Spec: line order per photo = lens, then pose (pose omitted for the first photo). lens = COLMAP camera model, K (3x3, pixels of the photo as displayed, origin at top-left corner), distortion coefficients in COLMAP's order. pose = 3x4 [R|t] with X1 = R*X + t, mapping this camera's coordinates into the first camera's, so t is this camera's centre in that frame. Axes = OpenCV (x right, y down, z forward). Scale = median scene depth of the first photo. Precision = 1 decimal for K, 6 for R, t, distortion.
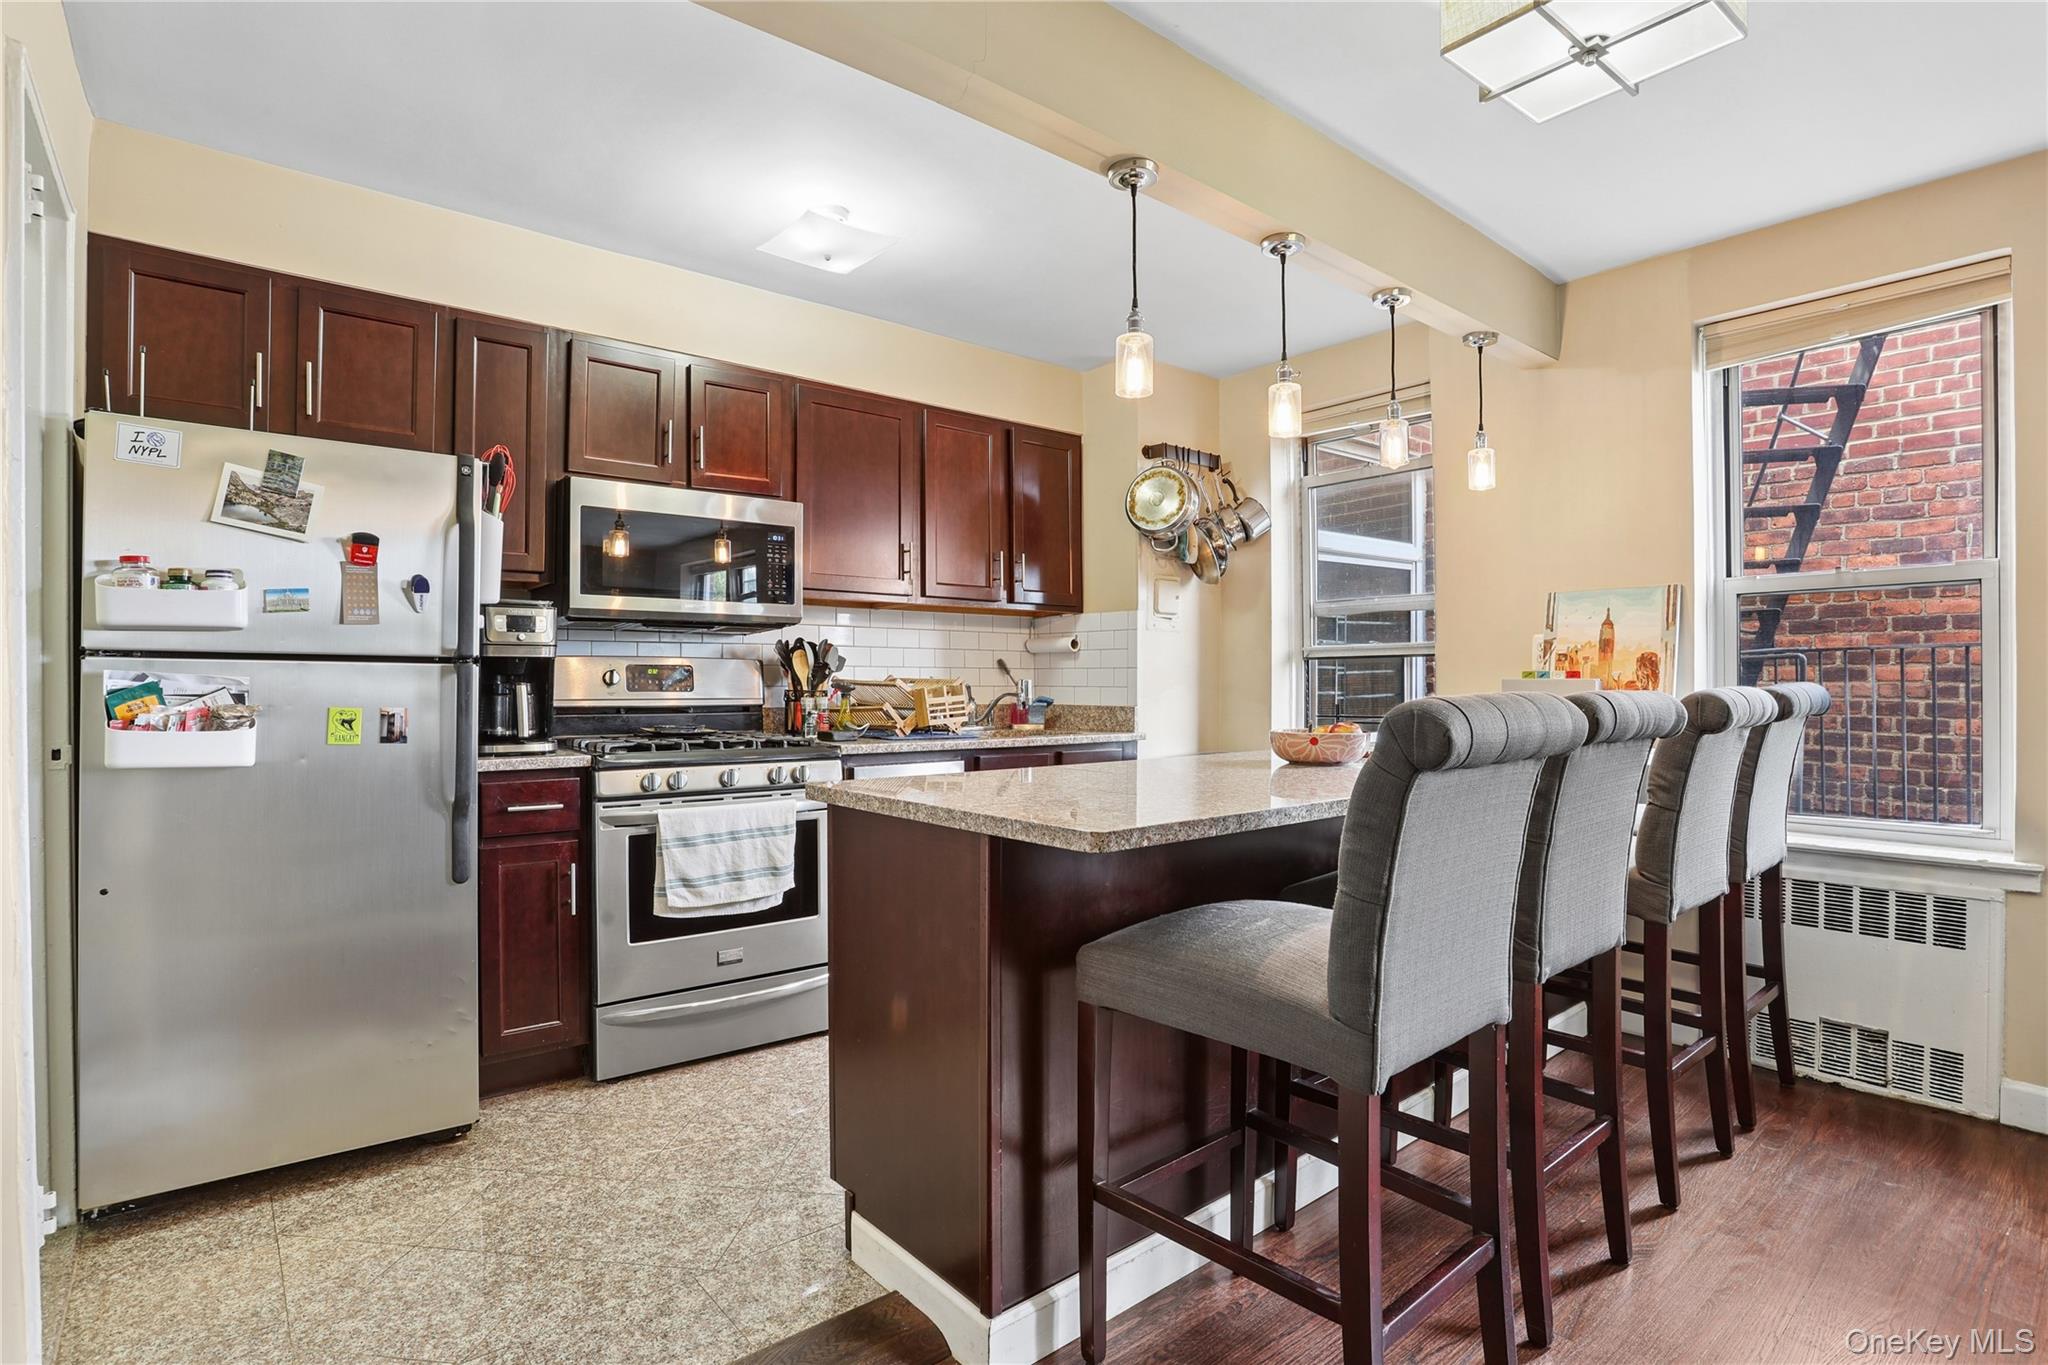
lens RADIAL K [[996.4, 0, 1019.6], [0, 996.4, 677.6], [0, 0, 1]] dist [-0.073889, 0.026884]
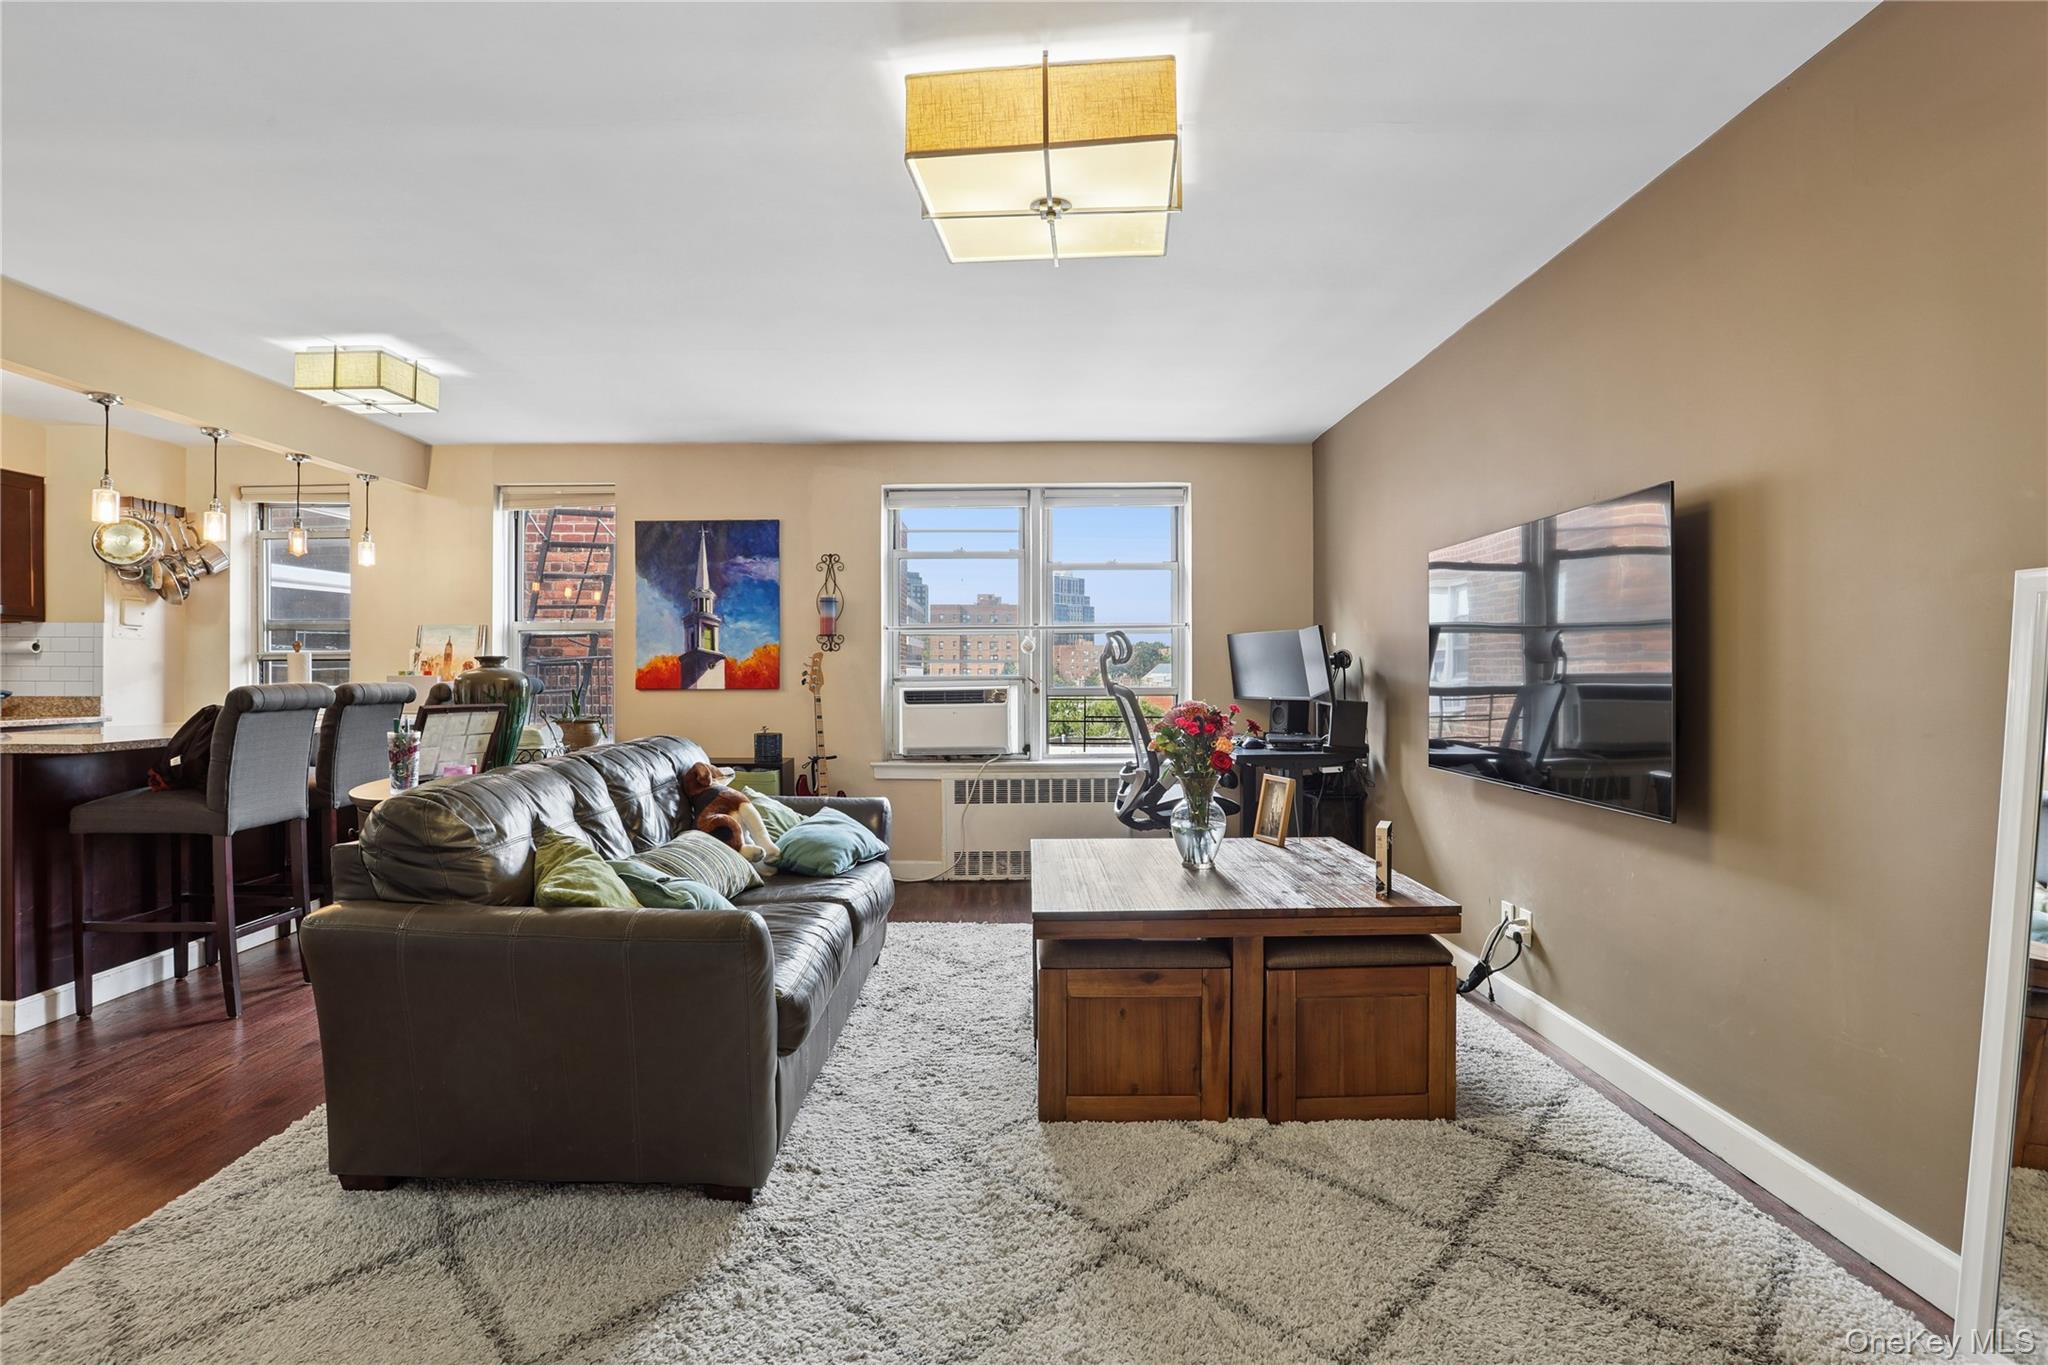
lens RADIAL K [[996.4, 0, 1019.6], [0, 996.4, 677.6], [0, 0, 1]] dist [-0.073889, 0.026884]
pose [[0.629651, -0.002927, 0.776873, -0.099314], [-0.004231, 0.999965, 0.007197, -0.010011], [-0.776867, -0.007819, 0.629617, -0.757246]]
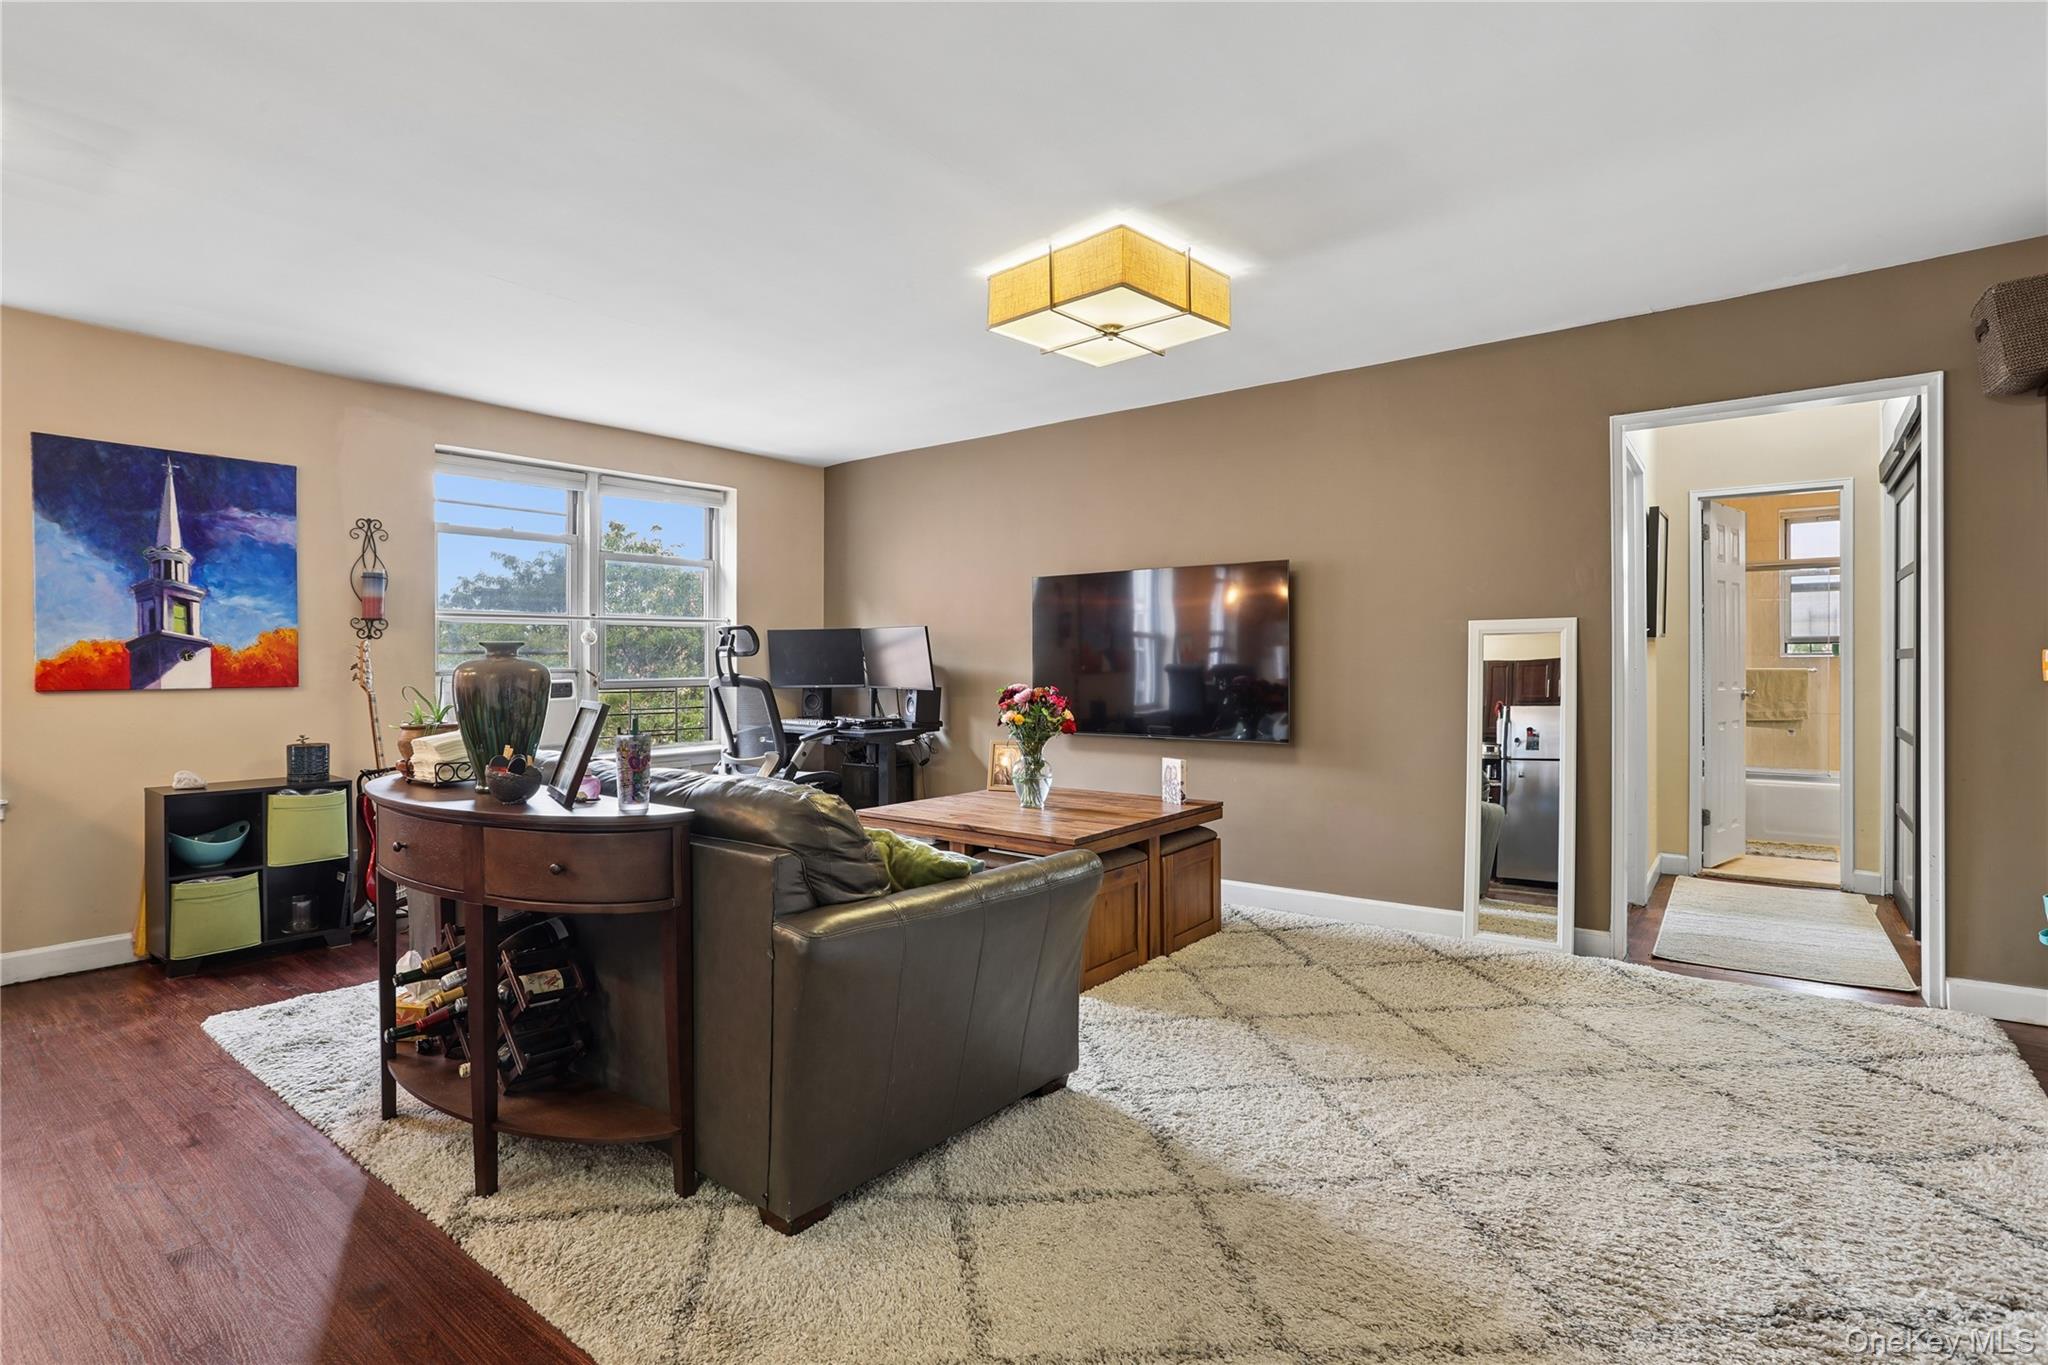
lens RADIAL K [[972.8, 0, 1037.6], [0, 972.8, 676.0], [0, 0, 1]] dist [-0.061144, 0.023262]
pose [[-0.222710, -0.008345, 0.974849, -0.415870], [-0.002519, 0.999965, 0.007985, -0.004248], [-0.974882, -0.000678, -0.222723, -0.141532]]
